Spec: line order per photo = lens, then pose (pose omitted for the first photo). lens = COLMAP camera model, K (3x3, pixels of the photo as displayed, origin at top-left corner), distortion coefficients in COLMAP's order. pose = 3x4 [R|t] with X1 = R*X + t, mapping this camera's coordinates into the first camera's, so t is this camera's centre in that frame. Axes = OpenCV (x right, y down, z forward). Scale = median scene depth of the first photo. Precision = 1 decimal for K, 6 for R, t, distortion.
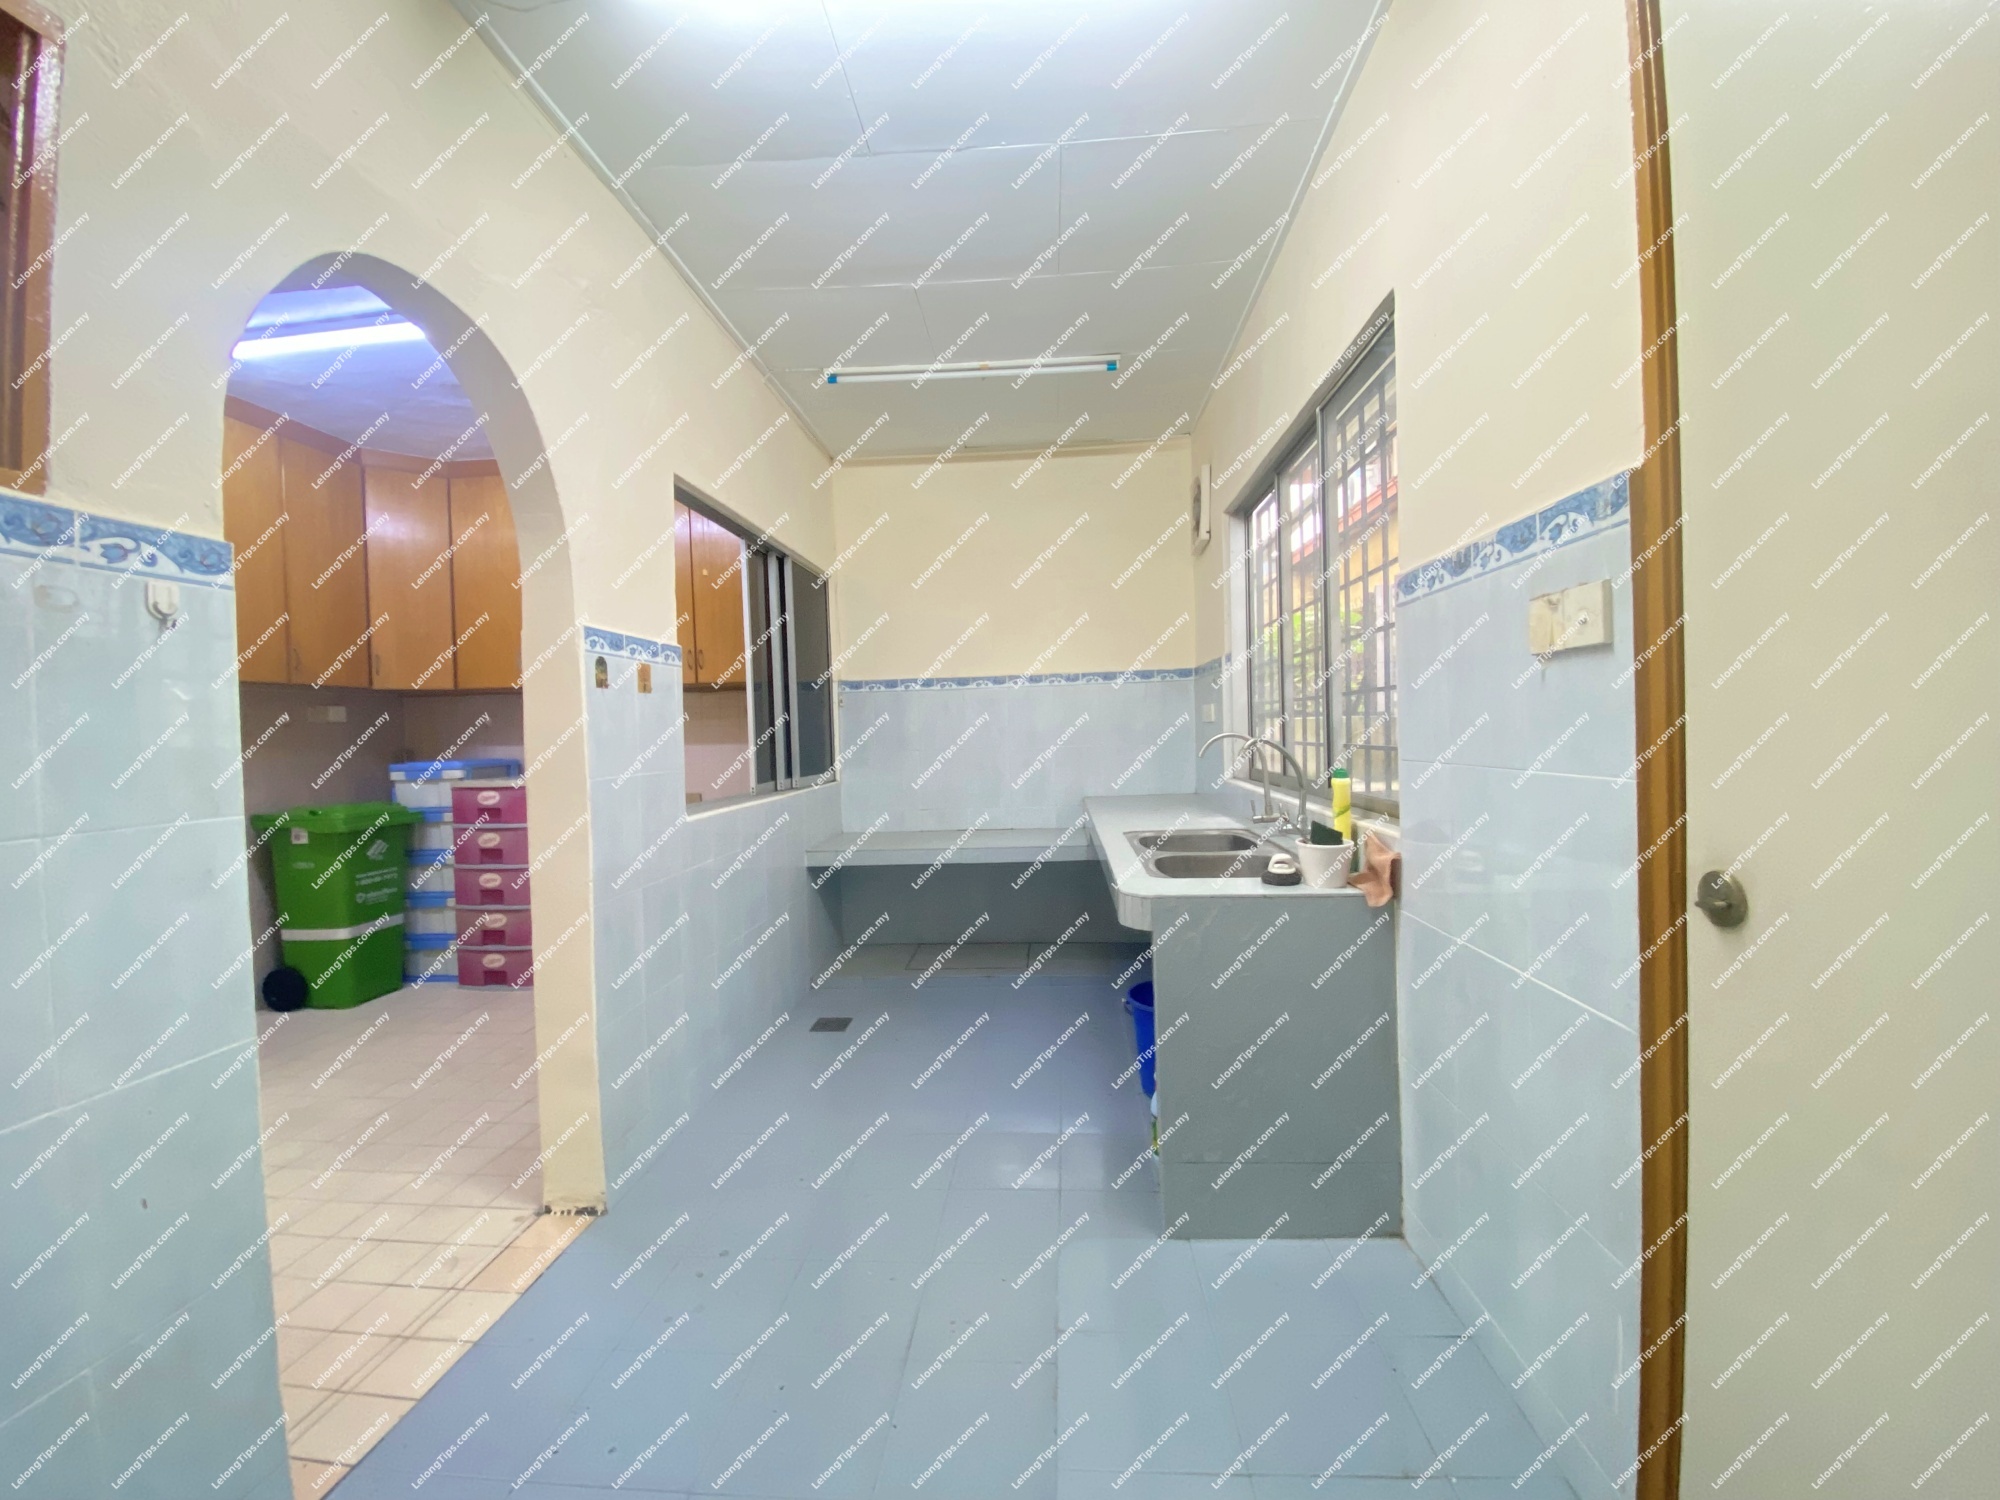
lens RADIAL K [[814.9, 0, 965.8], [0, 814.9, 742.4], [0, 0, 1]] dist [0.000934, -0.000131]
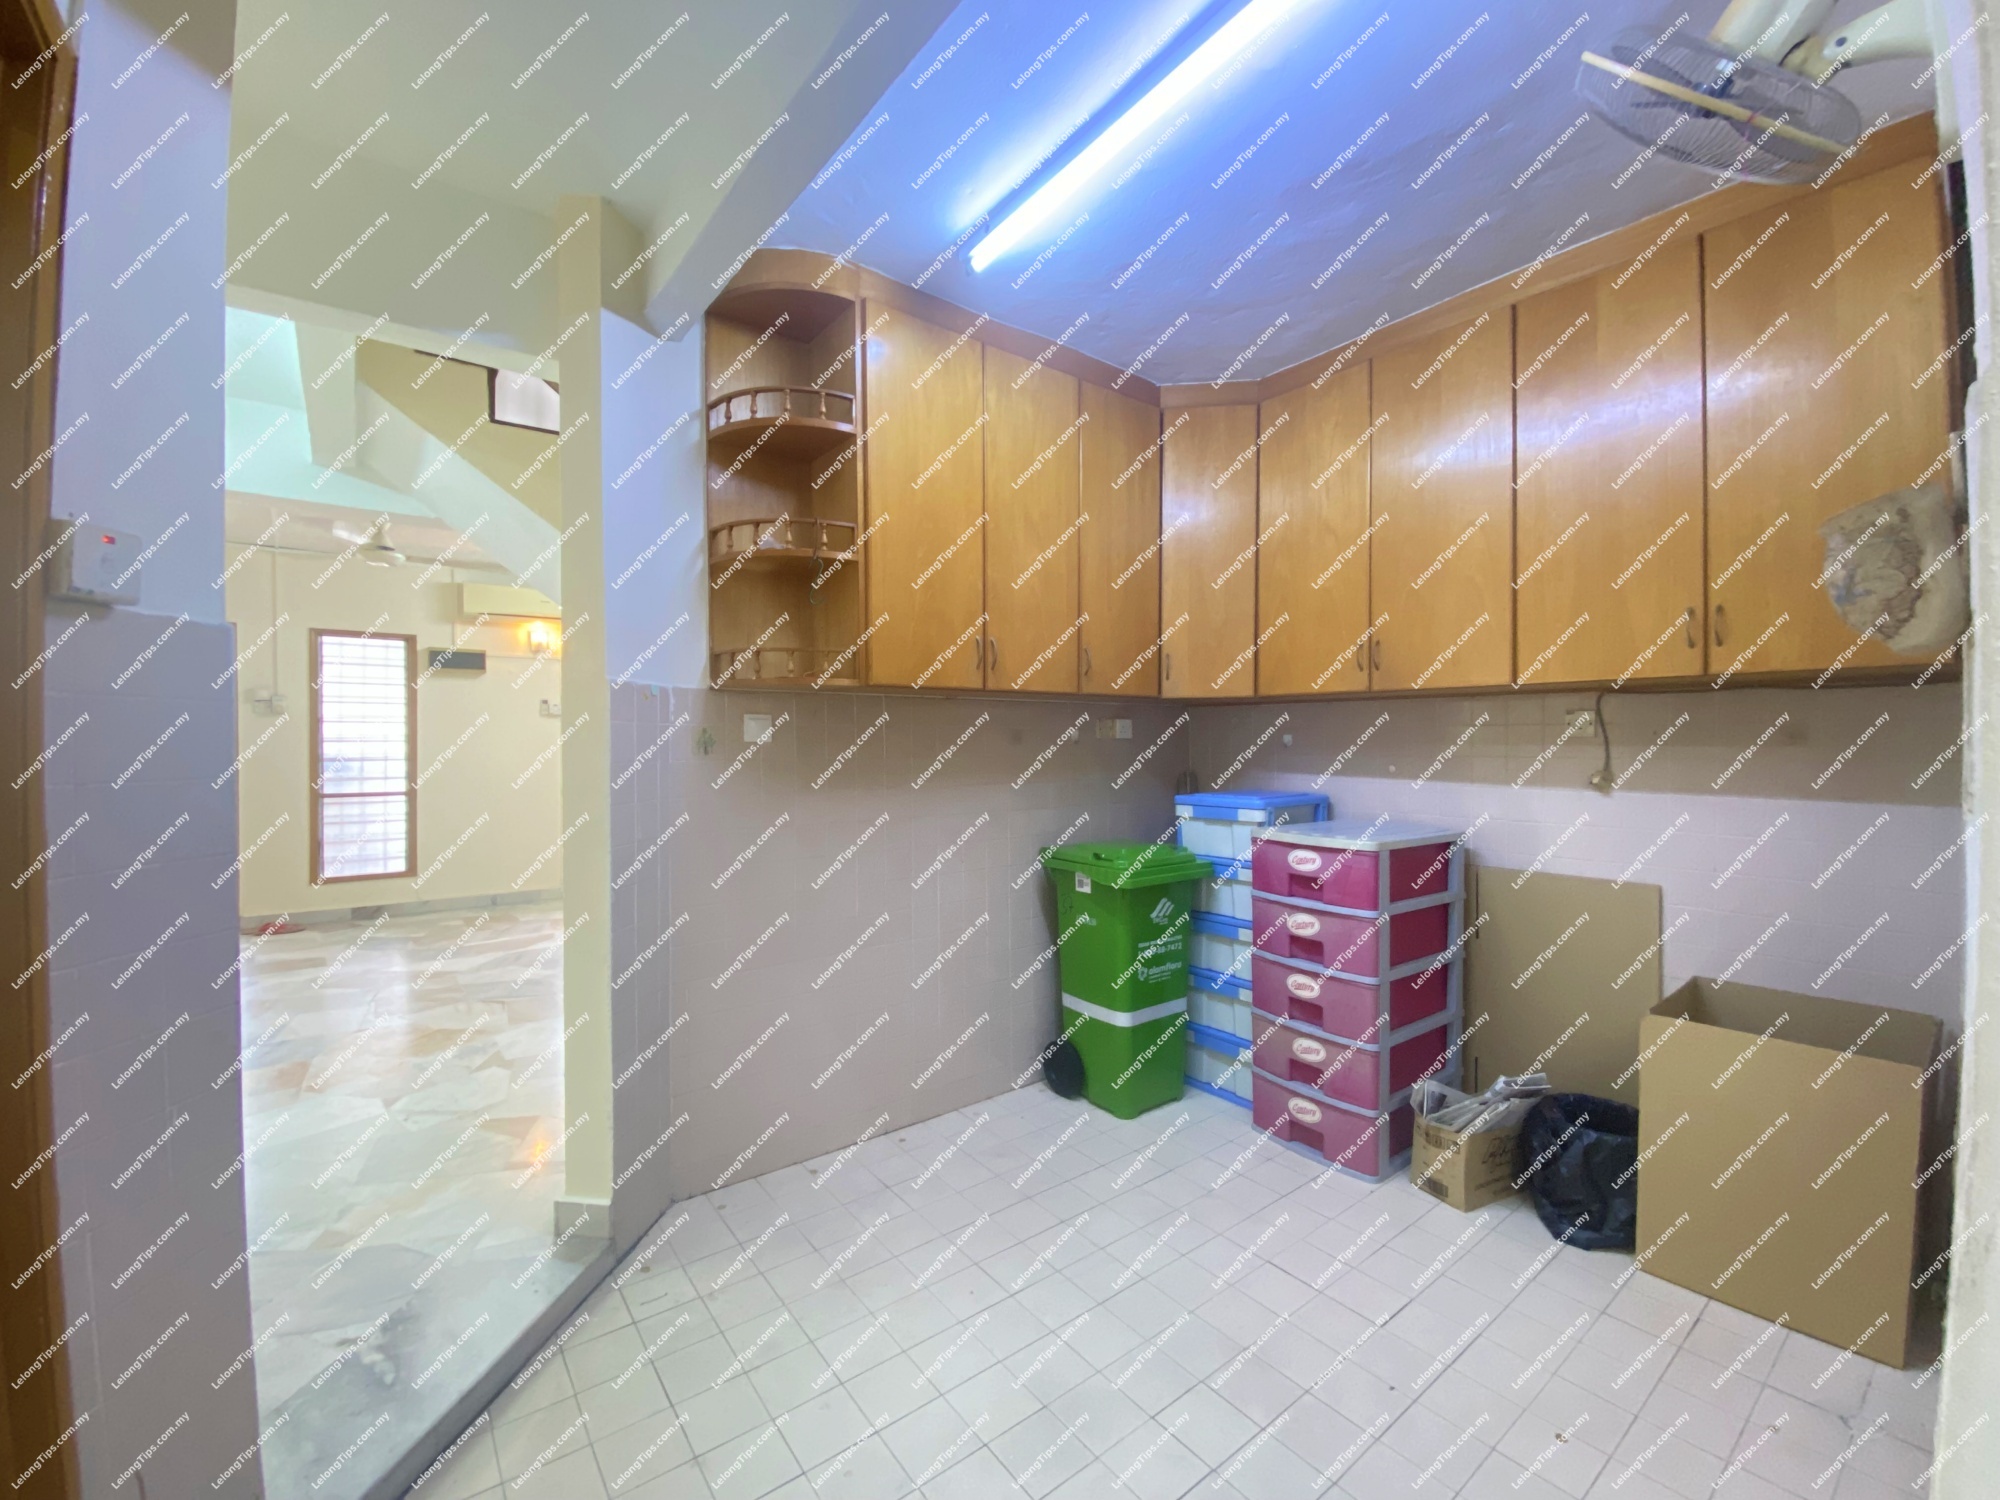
lens RADIAL K [[819.7, 0, 1000.0], [0, 819.7, 750.0], [0, 0, 1]] dist [-0.001116, -0.000314]
pose [[0.695864, 0.029148, -0.717582, -0.273859], [-0.024512, 0.999558, 0.016831, -0.025979], [0.717755, 0.005878, 0.696271, 0.347555]]
